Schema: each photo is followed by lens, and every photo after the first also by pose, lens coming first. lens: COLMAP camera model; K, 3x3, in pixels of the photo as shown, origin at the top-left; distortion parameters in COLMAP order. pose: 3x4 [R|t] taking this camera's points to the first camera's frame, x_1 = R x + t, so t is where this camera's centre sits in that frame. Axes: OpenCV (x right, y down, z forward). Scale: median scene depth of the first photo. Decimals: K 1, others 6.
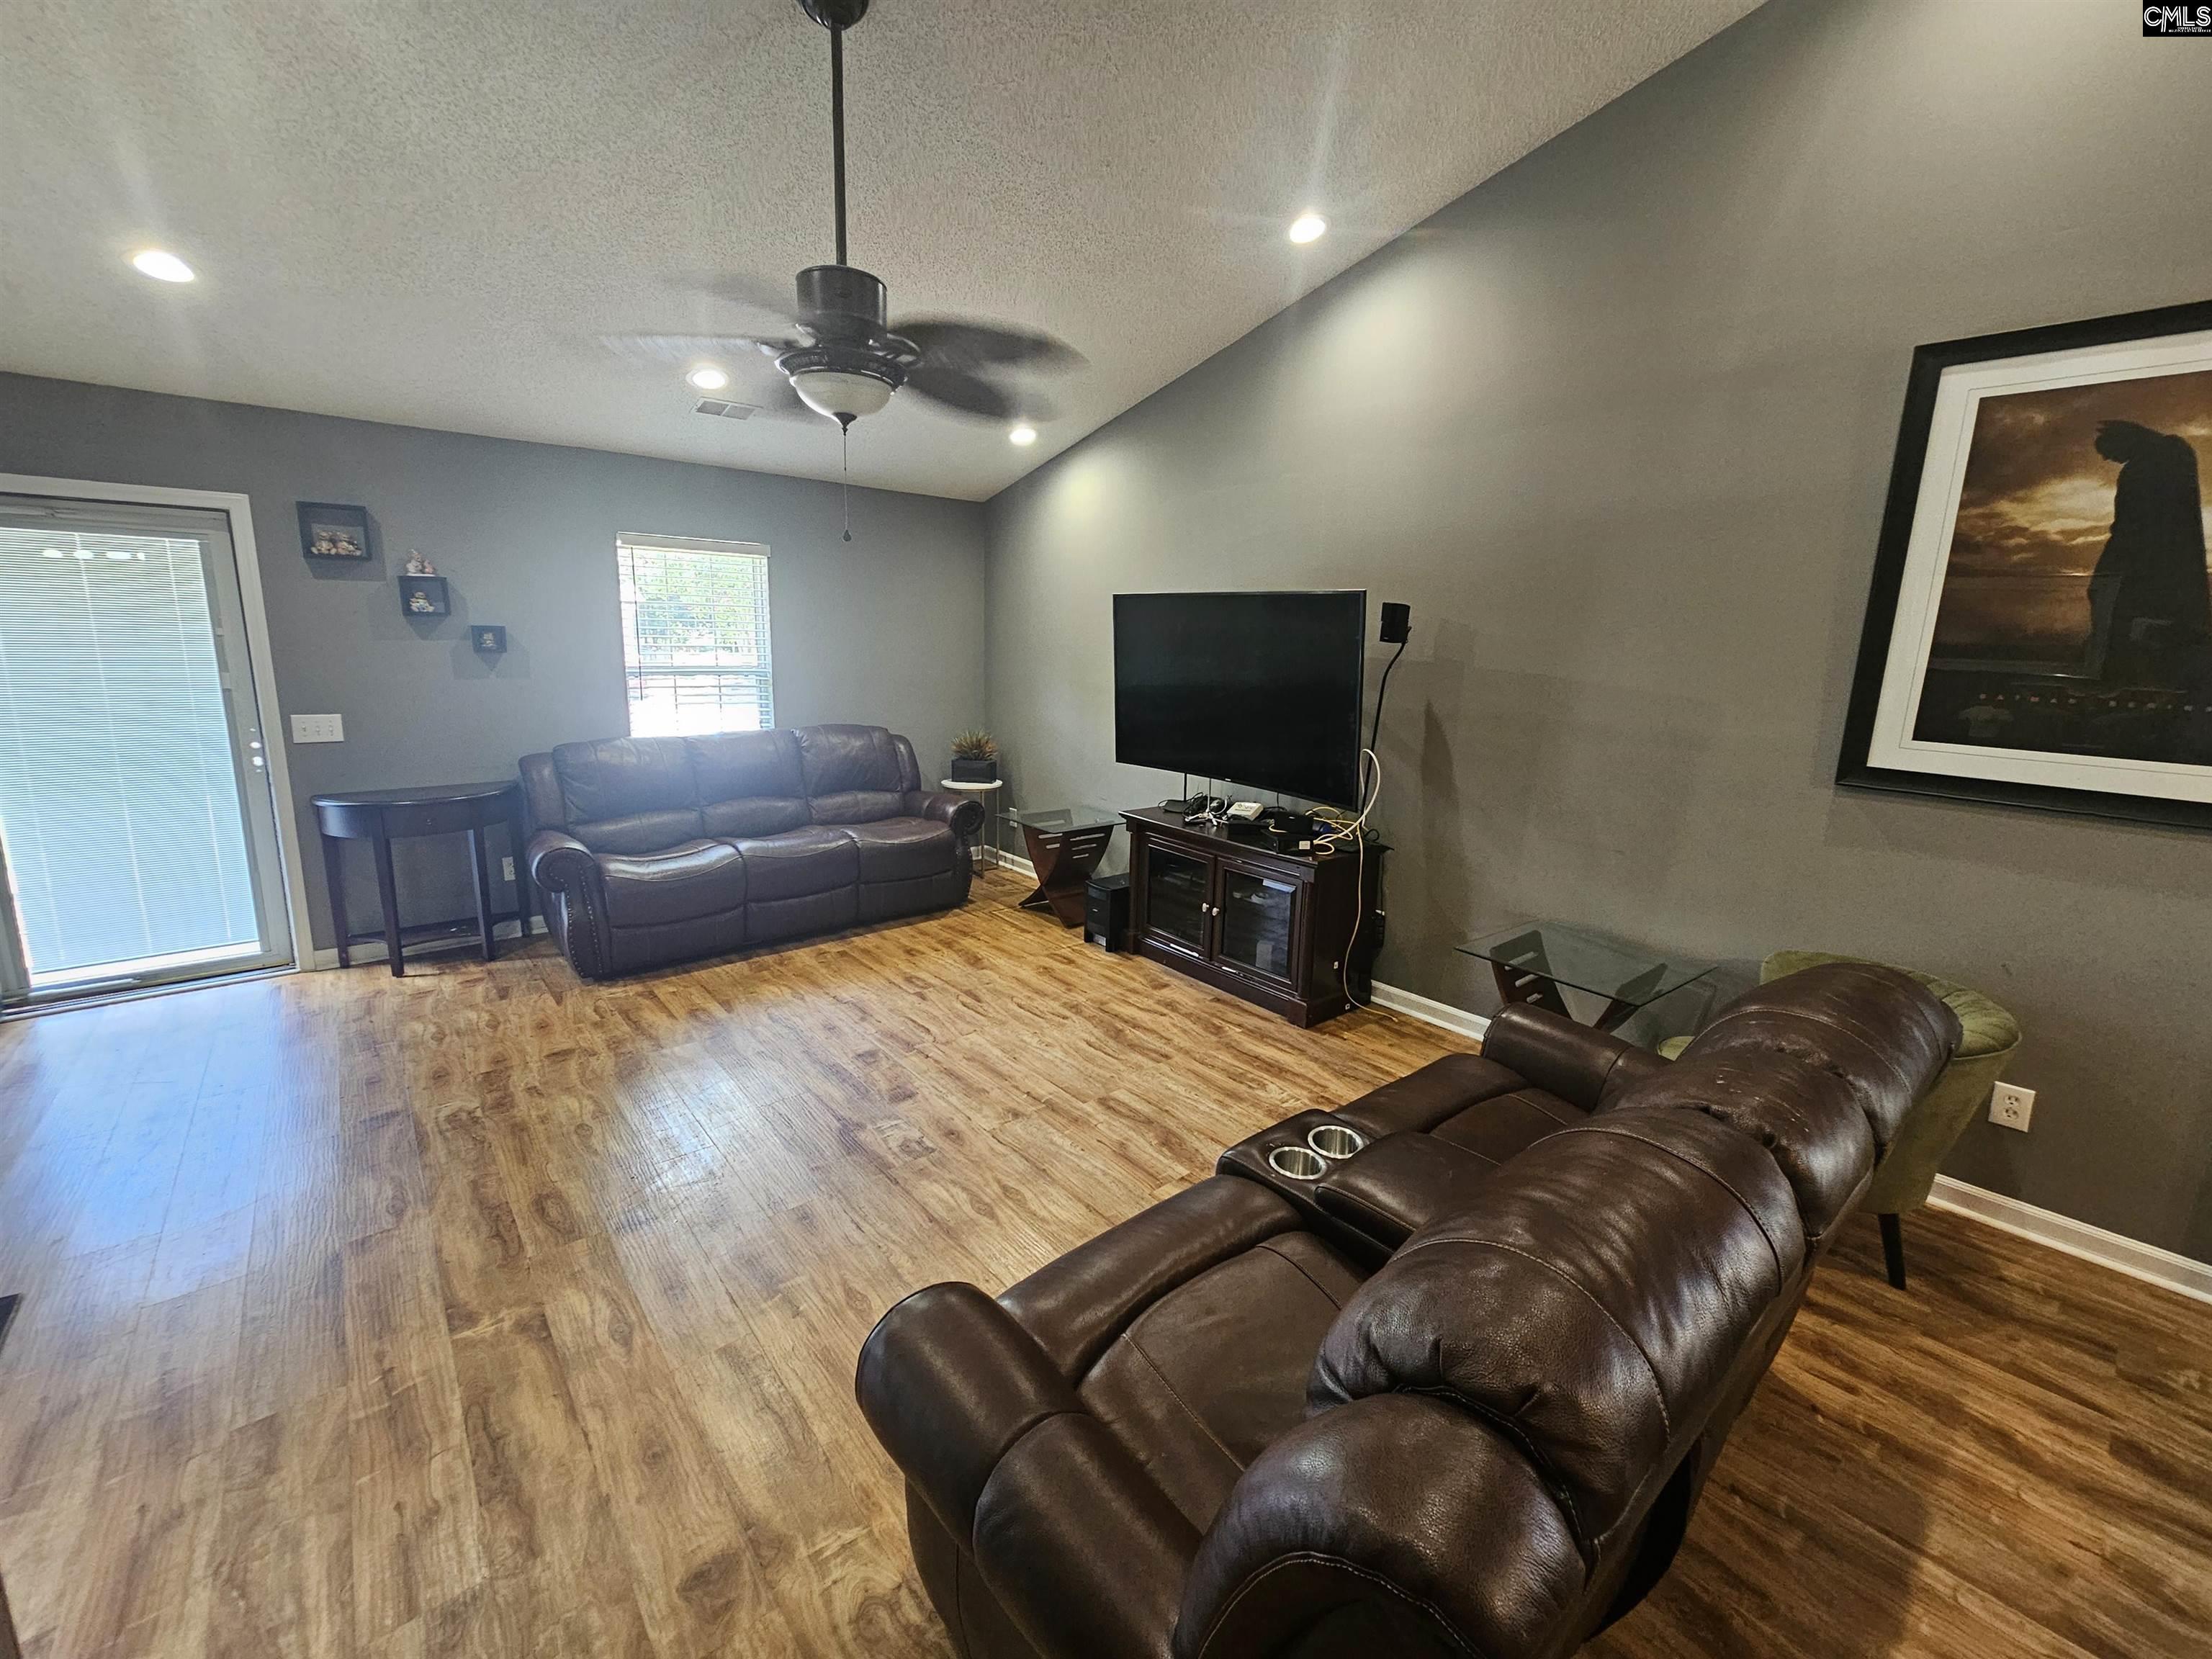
lens RADIAL K [[902.7, 0, 1099.1], [0, 902.7, 803.0], [0, 0, 1]] dist [-0.002680, -0.000297]
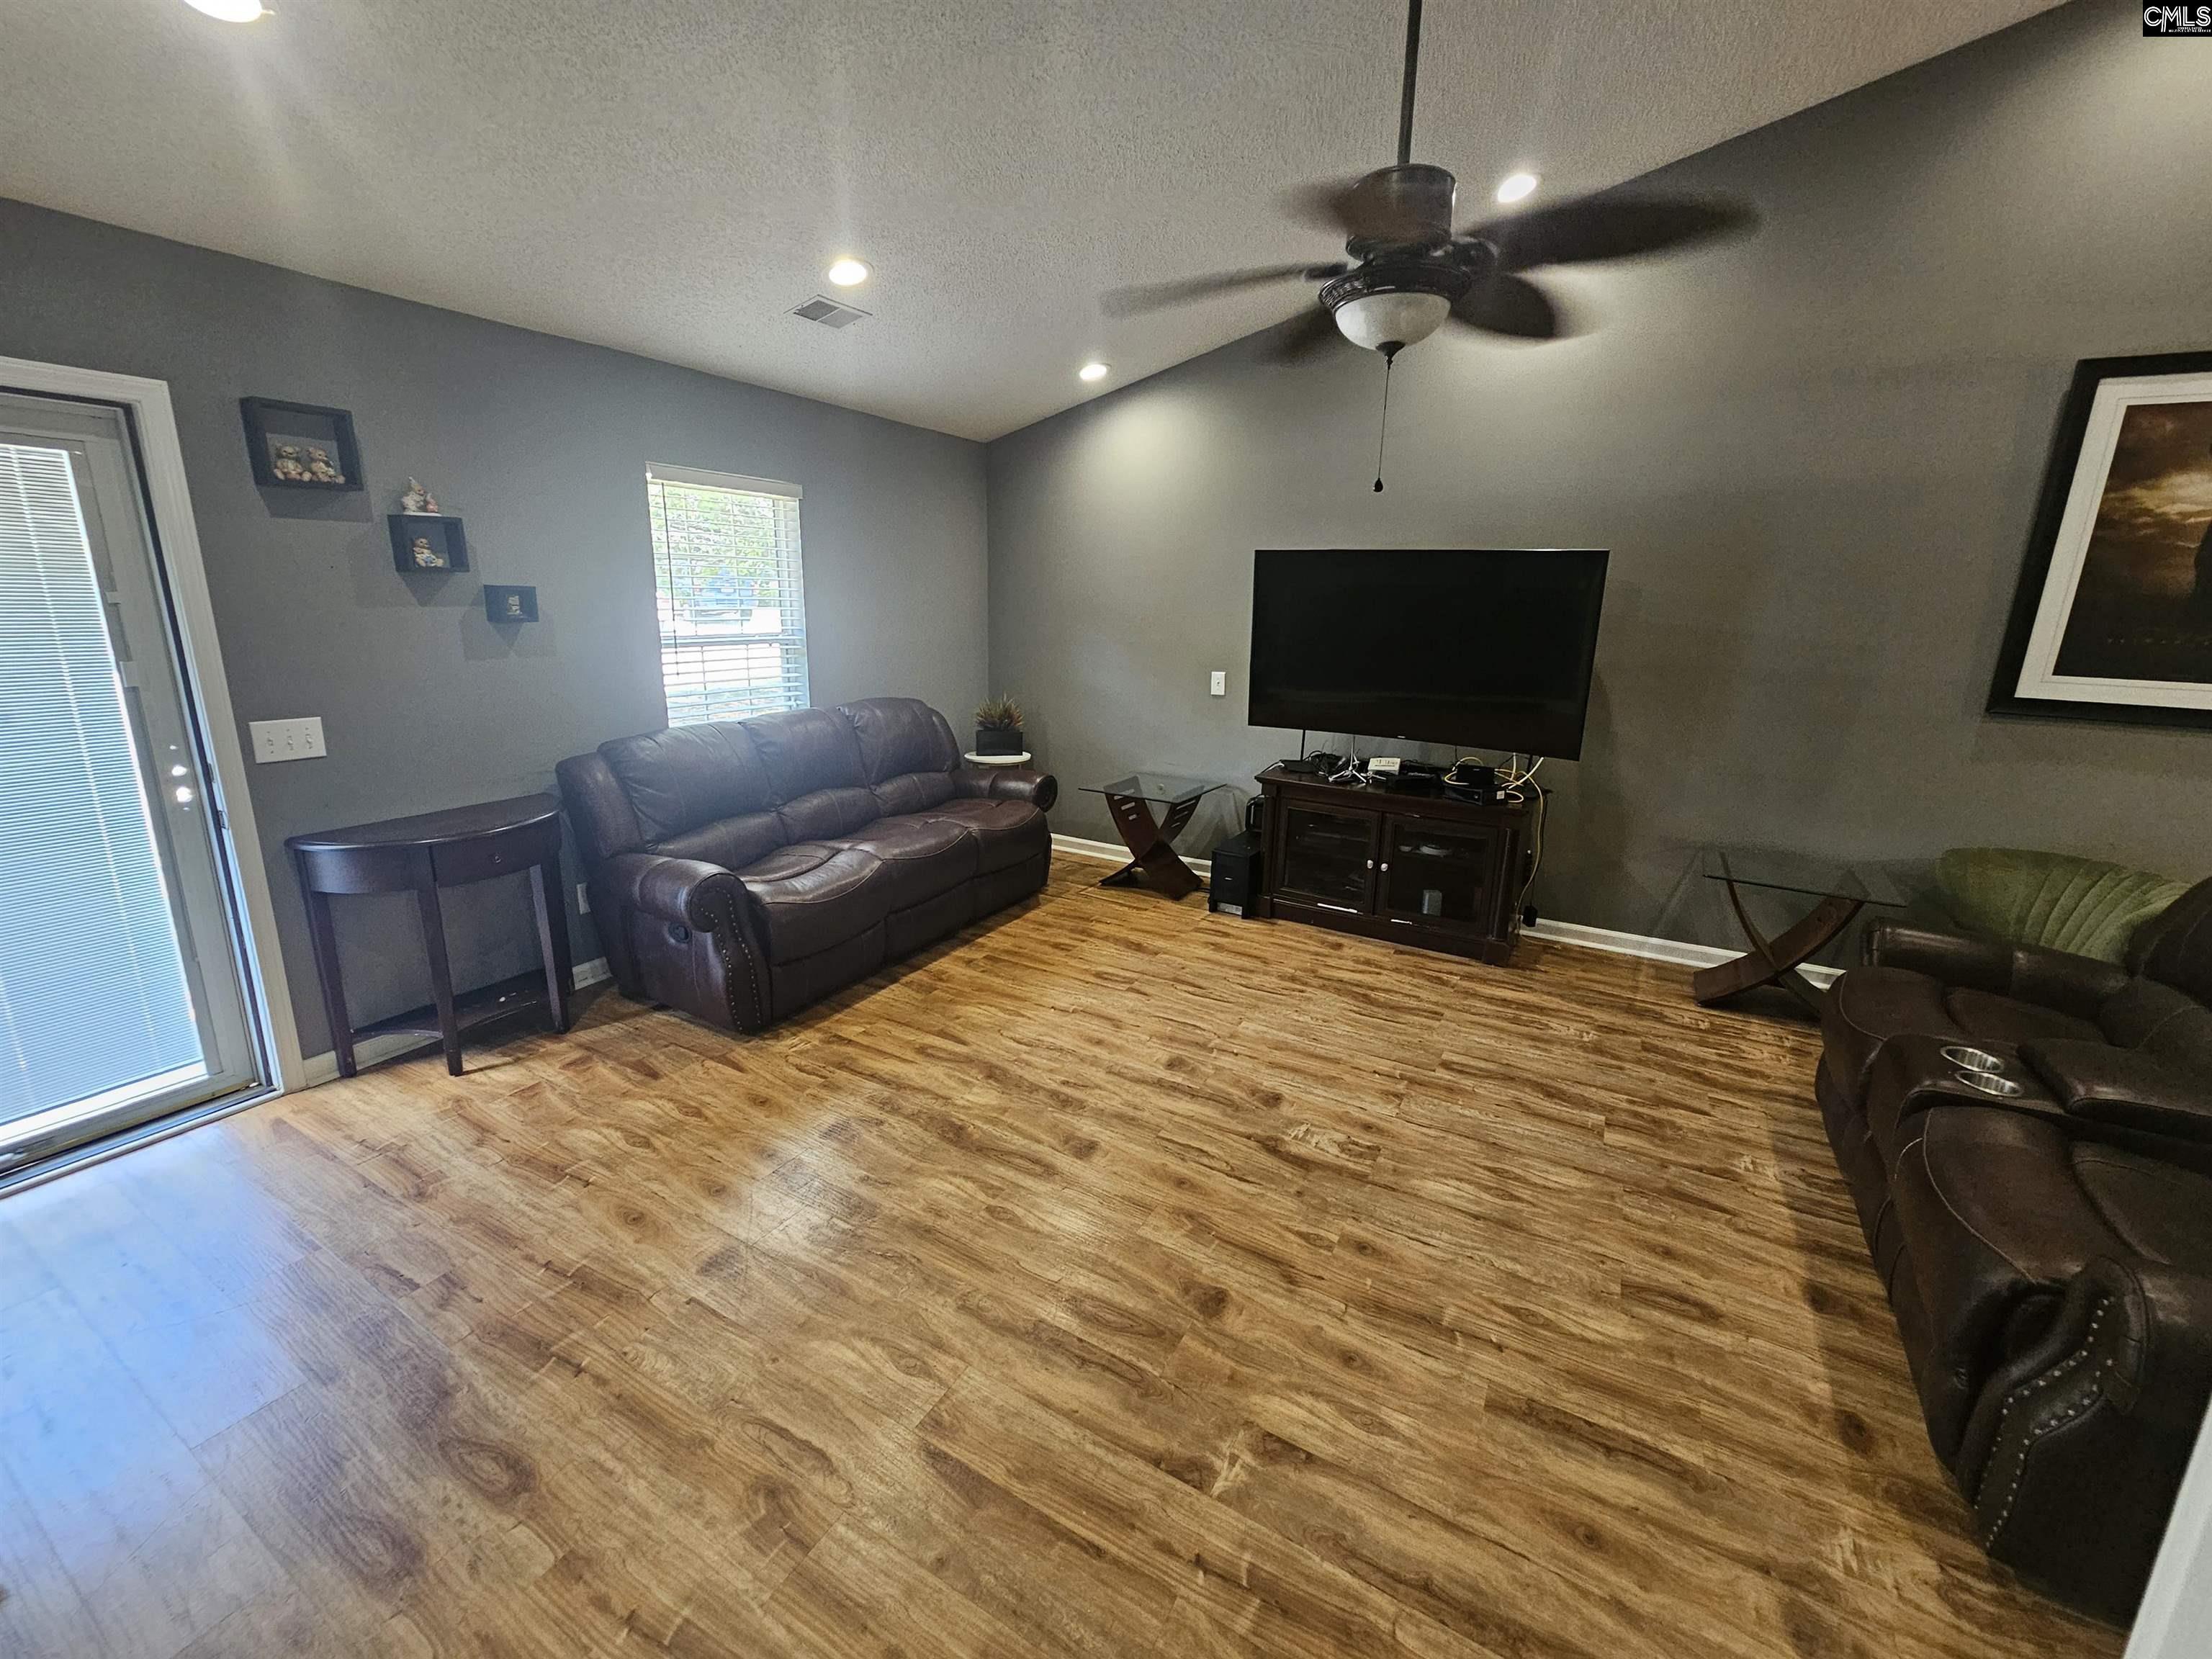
lens RADIAL K [[902.7, 0, 1099.1], [0, 902.7, 803.0], [0, 0, 1]] dist [-0.002680, -0.000297]
pose [[0.941416, -0.082636, 0.326966, -0.512875], [0.065705, 0.995879, 0.062511, -0.037168], [-0.330784, -0.037366, 0.942966, 0.151930]]
